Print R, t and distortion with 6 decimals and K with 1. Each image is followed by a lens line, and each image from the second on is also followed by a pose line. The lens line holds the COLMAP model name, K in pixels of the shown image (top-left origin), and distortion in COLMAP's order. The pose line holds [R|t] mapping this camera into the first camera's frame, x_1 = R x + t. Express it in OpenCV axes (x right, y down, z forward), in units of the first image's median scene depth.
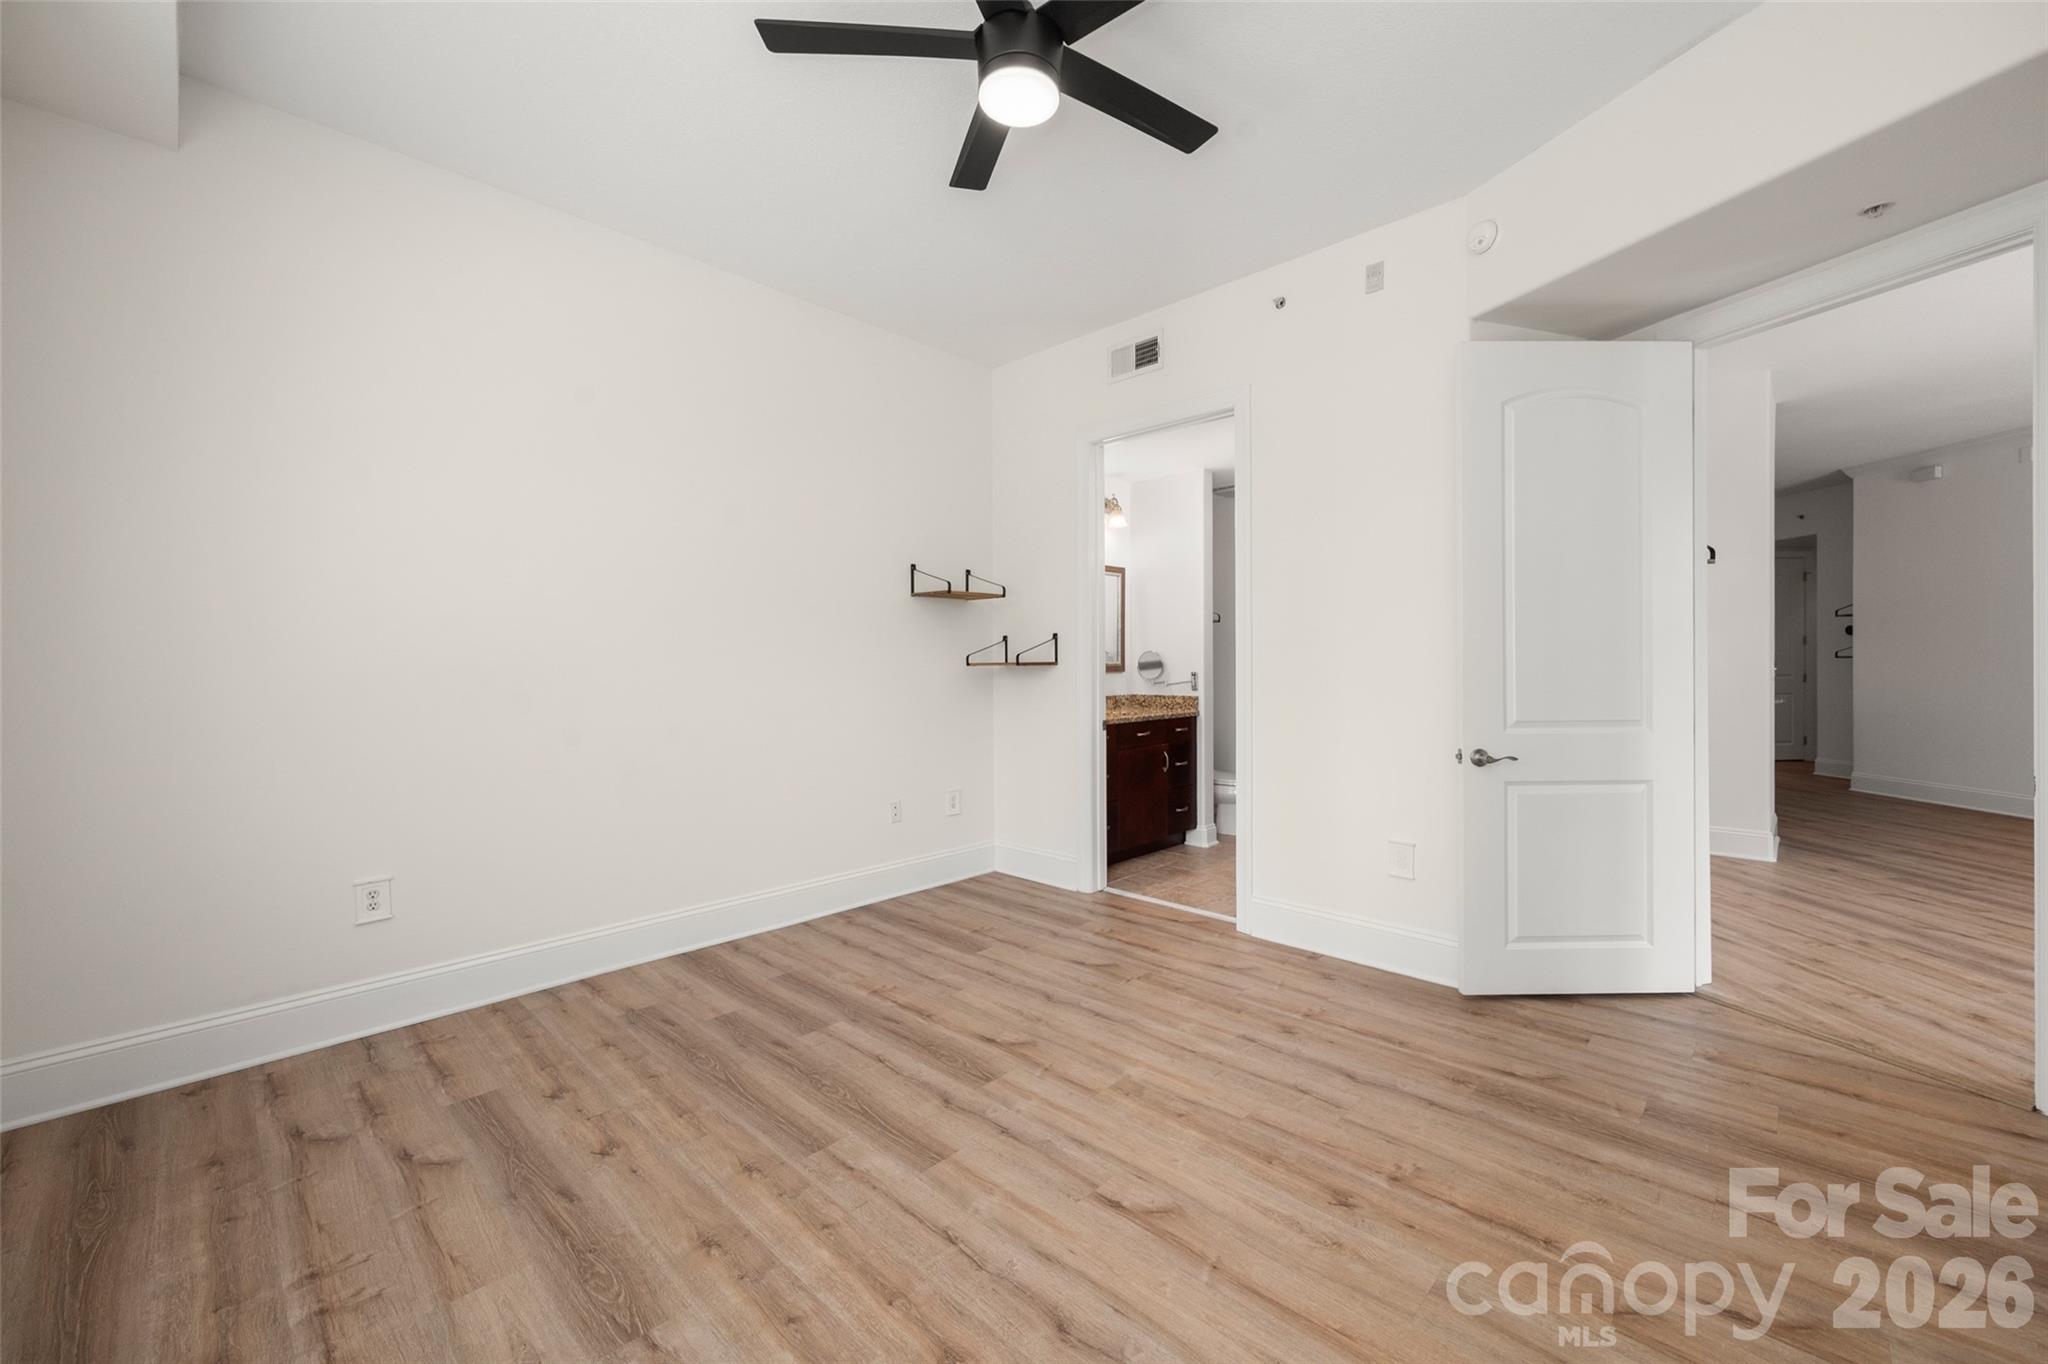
lens RADIAL K [[817.9, 0, 1034.1], [0, 817.9, 655.9], [0, 0, 1]] dist [0.000284, -0.000081]
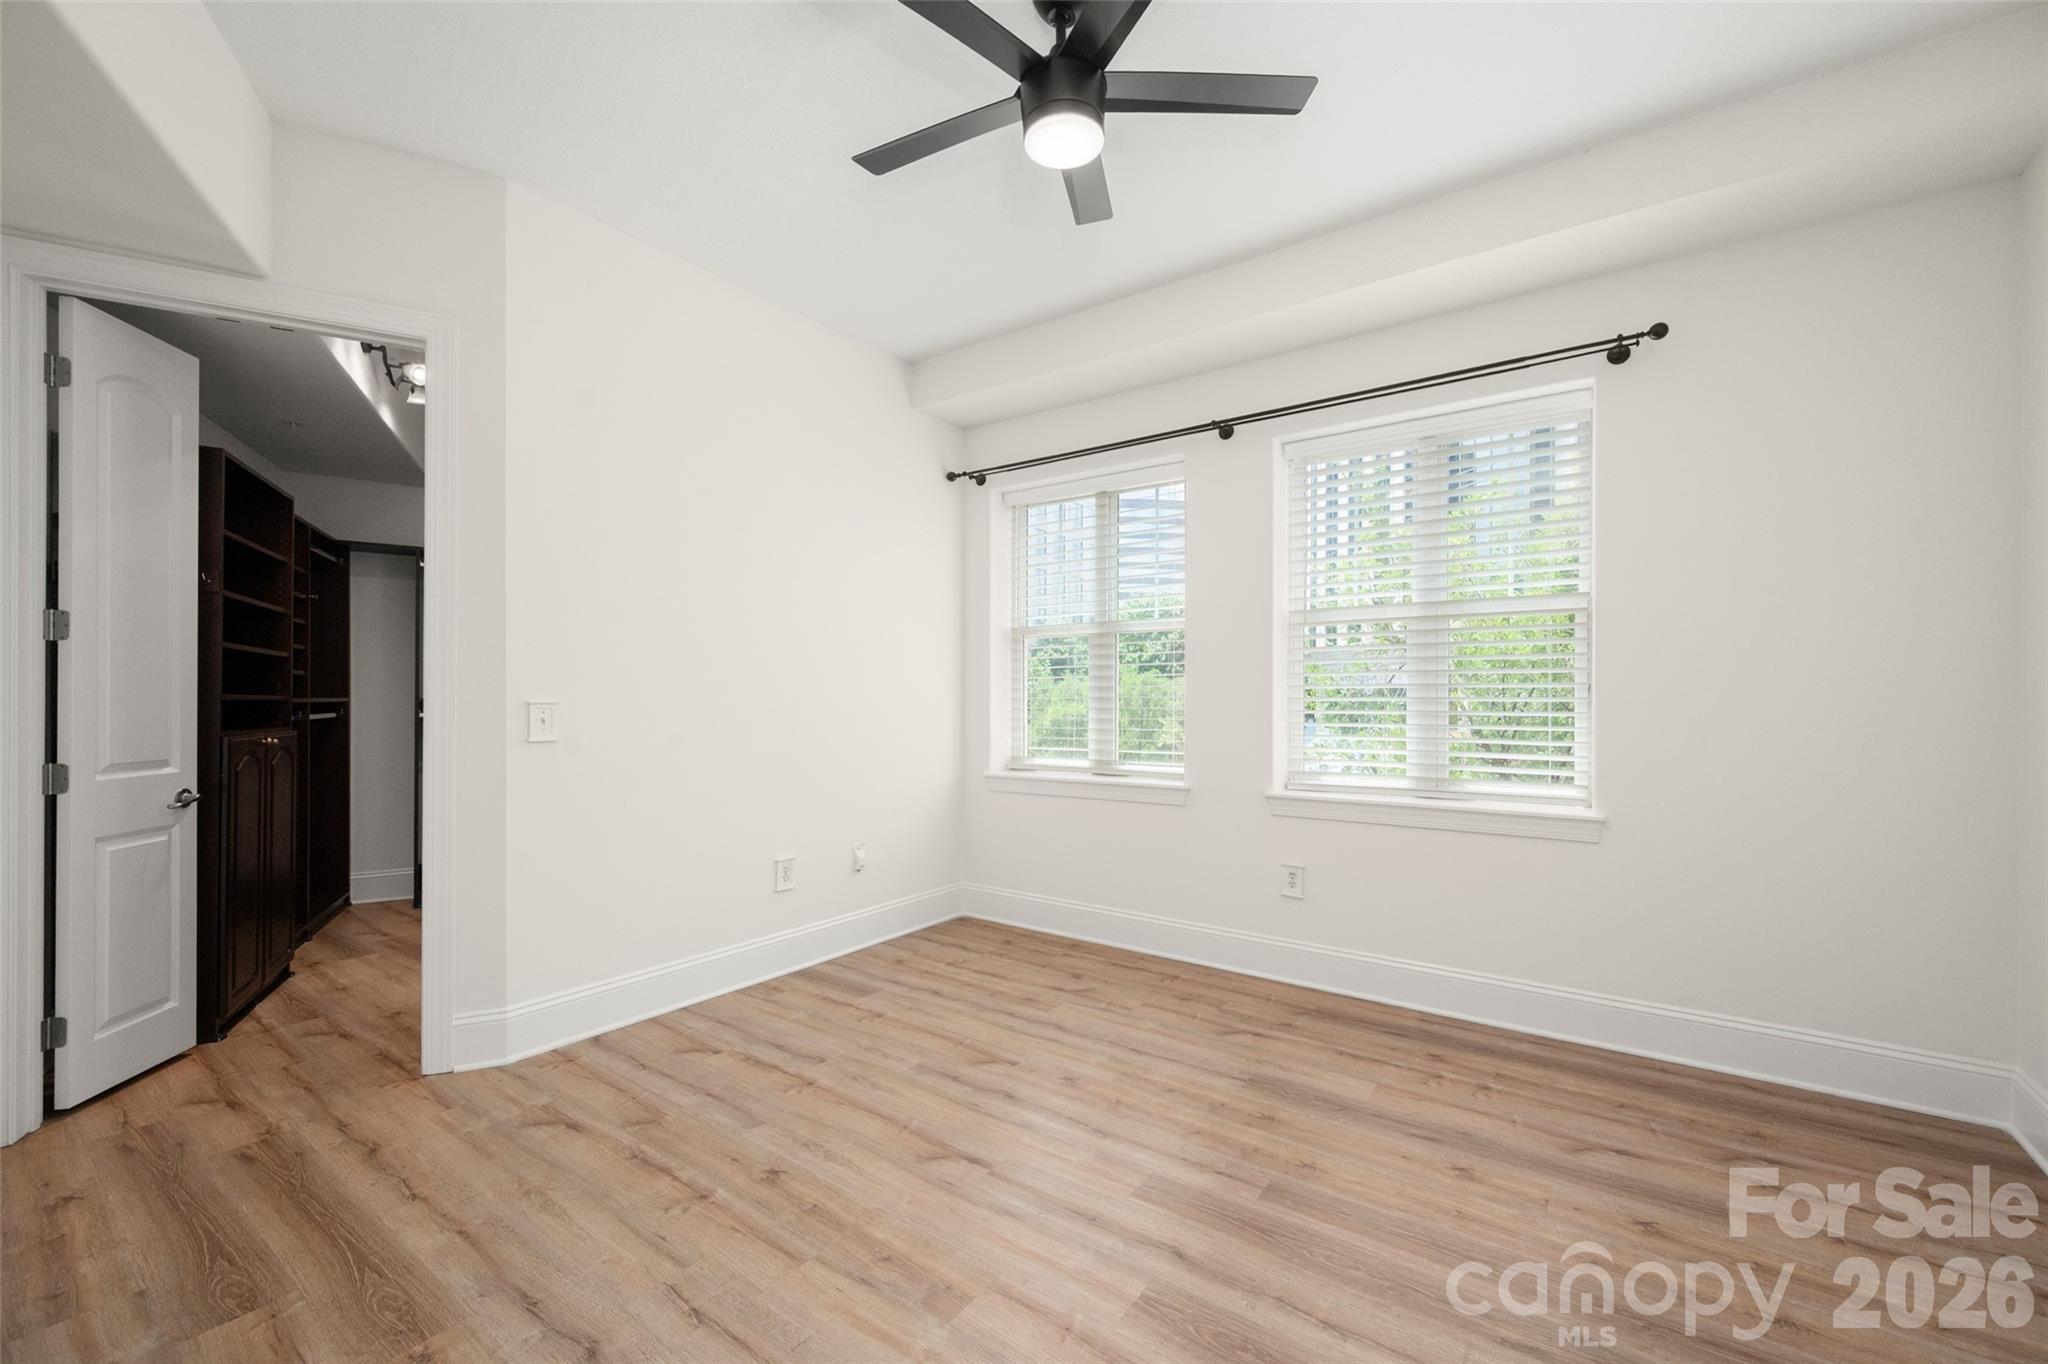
lens RADIAL K [[815.3, 0, 1040.6], [0, 815.3, 677.8], [0, 0, 1]] dist [-0.000824, -0.000185]
pose [[-0.989776, -0.000671, -0.142626, 0.125658], [0.003747, 0.999521, -0.030706, 0.007825], [0.142578, -0.030926, -0.989300, 1.612037]]
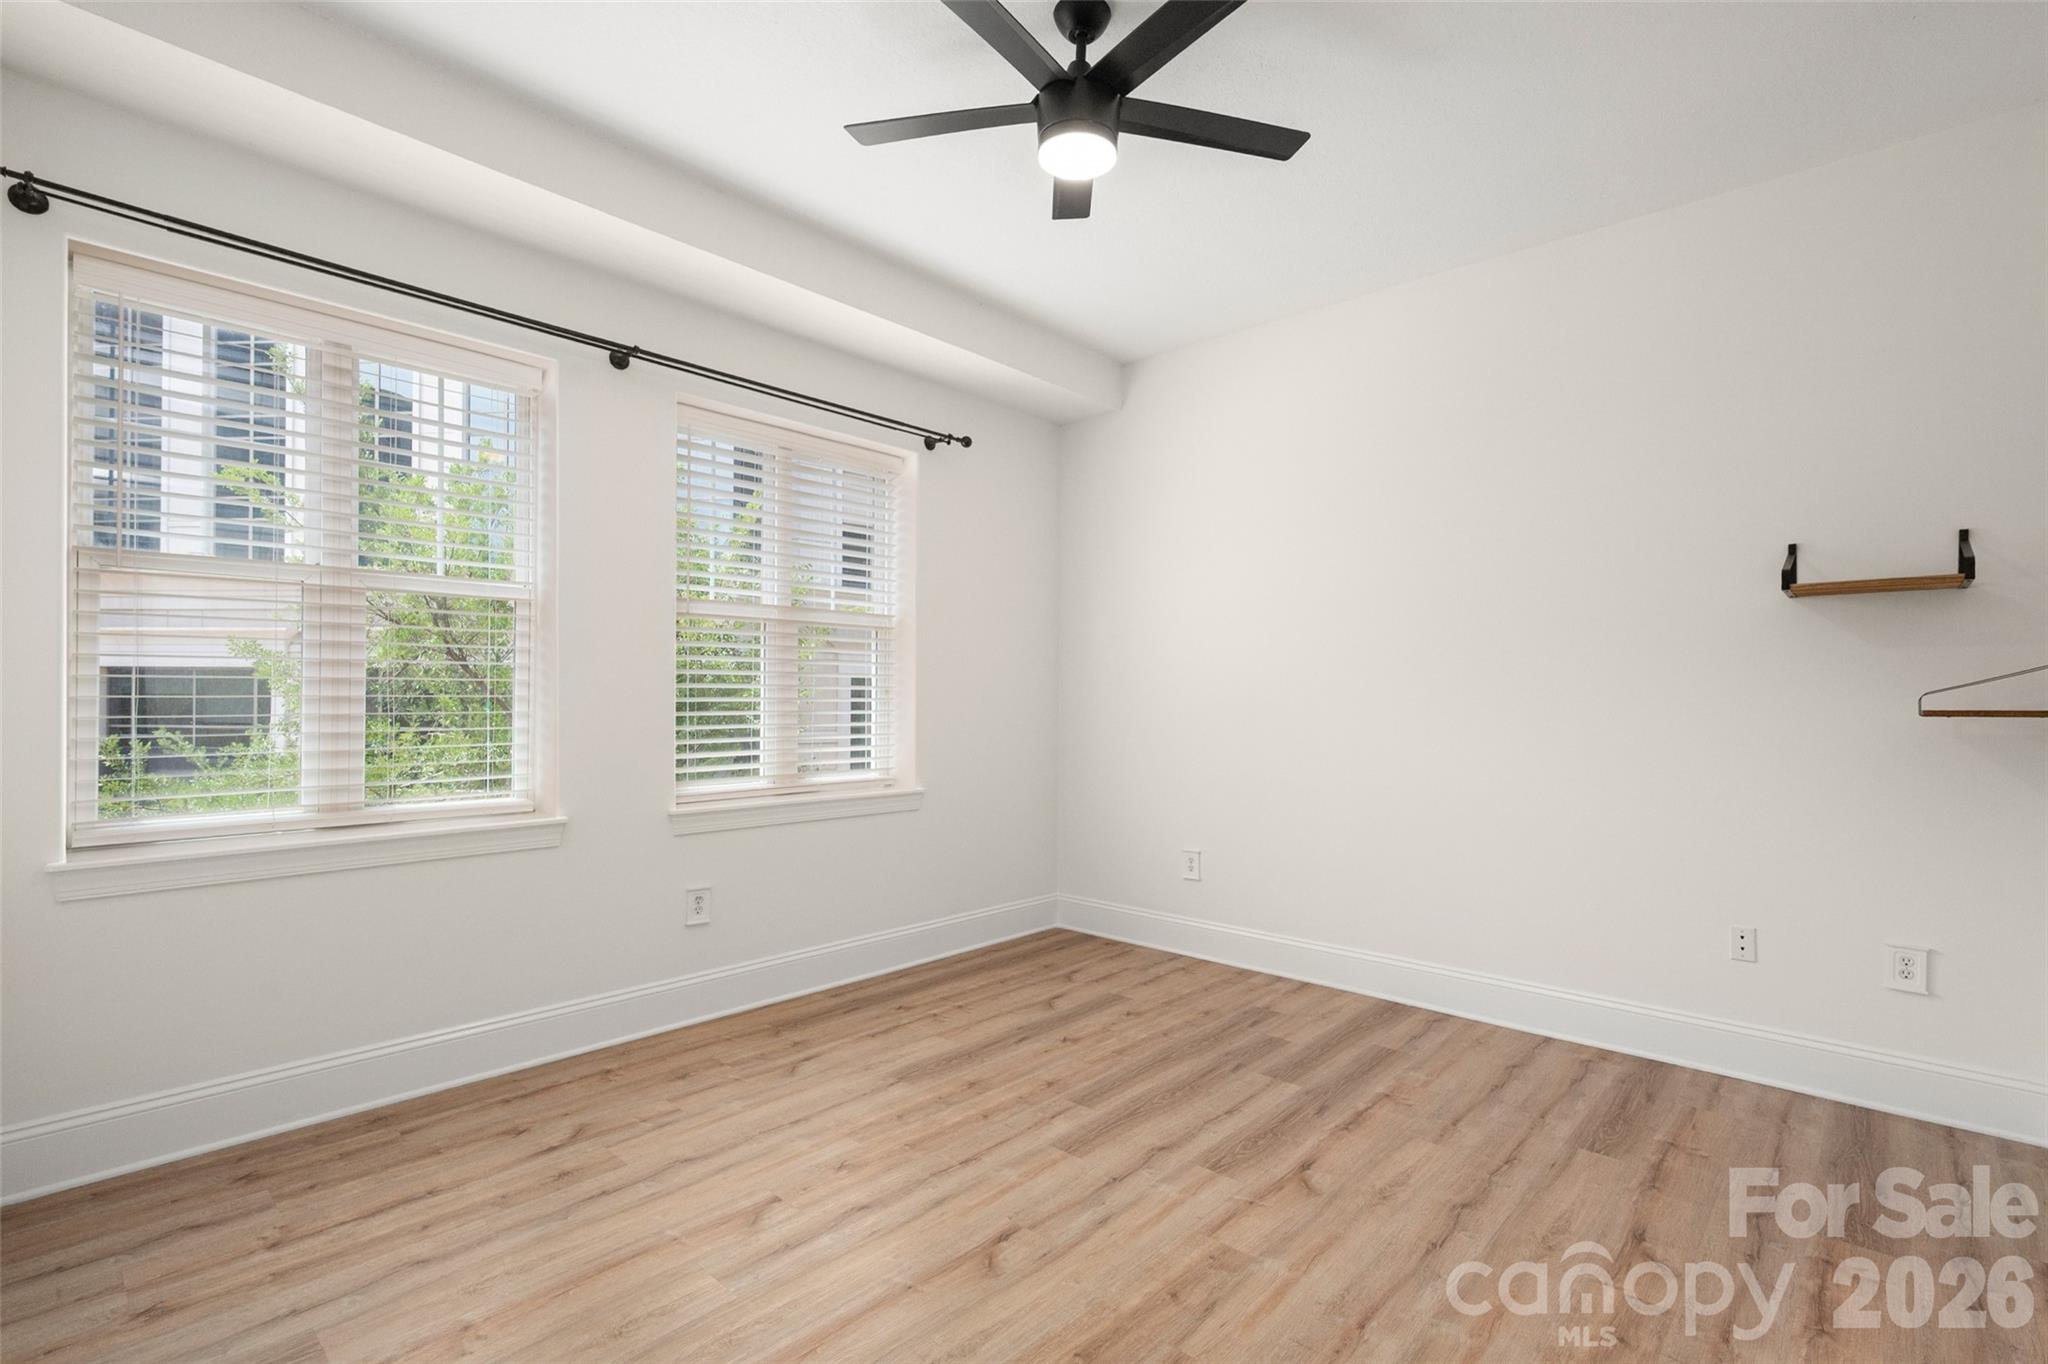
lens RADIAL K [[933.9, 0, 1024.0], [0, 933.9, 682.0], [0, 0, 1]] dist [0.000695, 0.000435]
pose [[0.009582, -0.014383, -0.999851, 0.934149], [0.001589, 0.999895, -0.014369, -0.004123], [0.999953, -0.001452, 0.009604, 0.744941]]
